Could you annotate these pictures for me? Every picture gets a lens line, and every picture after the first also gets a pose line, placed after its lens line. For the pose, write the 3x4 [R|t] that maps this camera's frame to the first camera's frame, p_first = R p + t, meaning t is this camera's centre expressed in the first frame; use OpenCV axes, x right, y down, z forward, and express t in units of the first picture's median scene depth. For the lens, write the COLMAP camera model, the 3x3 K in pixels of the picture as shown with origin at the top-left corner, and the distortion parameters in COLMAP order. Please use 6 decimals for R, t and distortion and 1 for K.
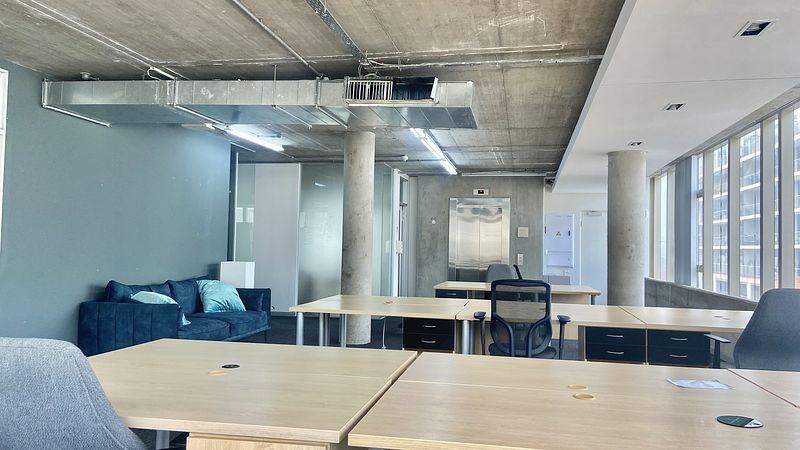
lens RADIAL K [[601.6, 0, 410.4], [0, 601.6, 224.4], [0, 0, 1]] dist [0.091233, -0.120740]
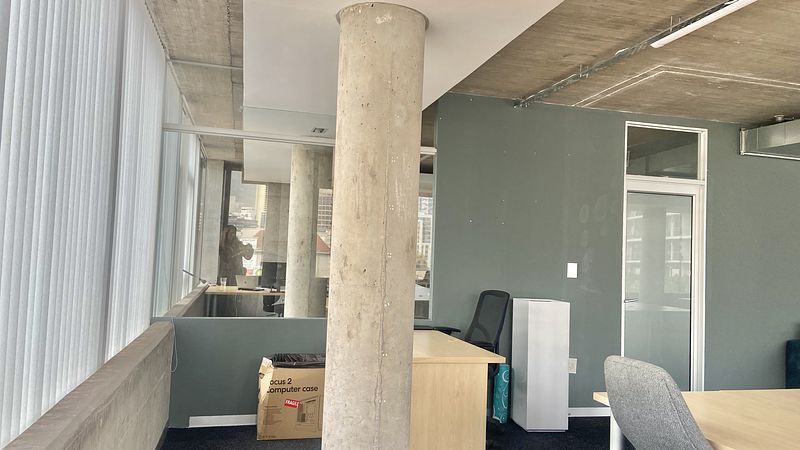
lens RADIAL K [[601.6, 0, 410.4], [0, 601.6, 224.4], [0, 0, 1]] dist [0.091233, -0.120740]
pose [[0.449470, -0.048893, -0.891956, 0.119125], [0.002888, 0.998575, -0.053282, -0.013600], [0.893291, 0.021373, 0.448971, -0.014820]]
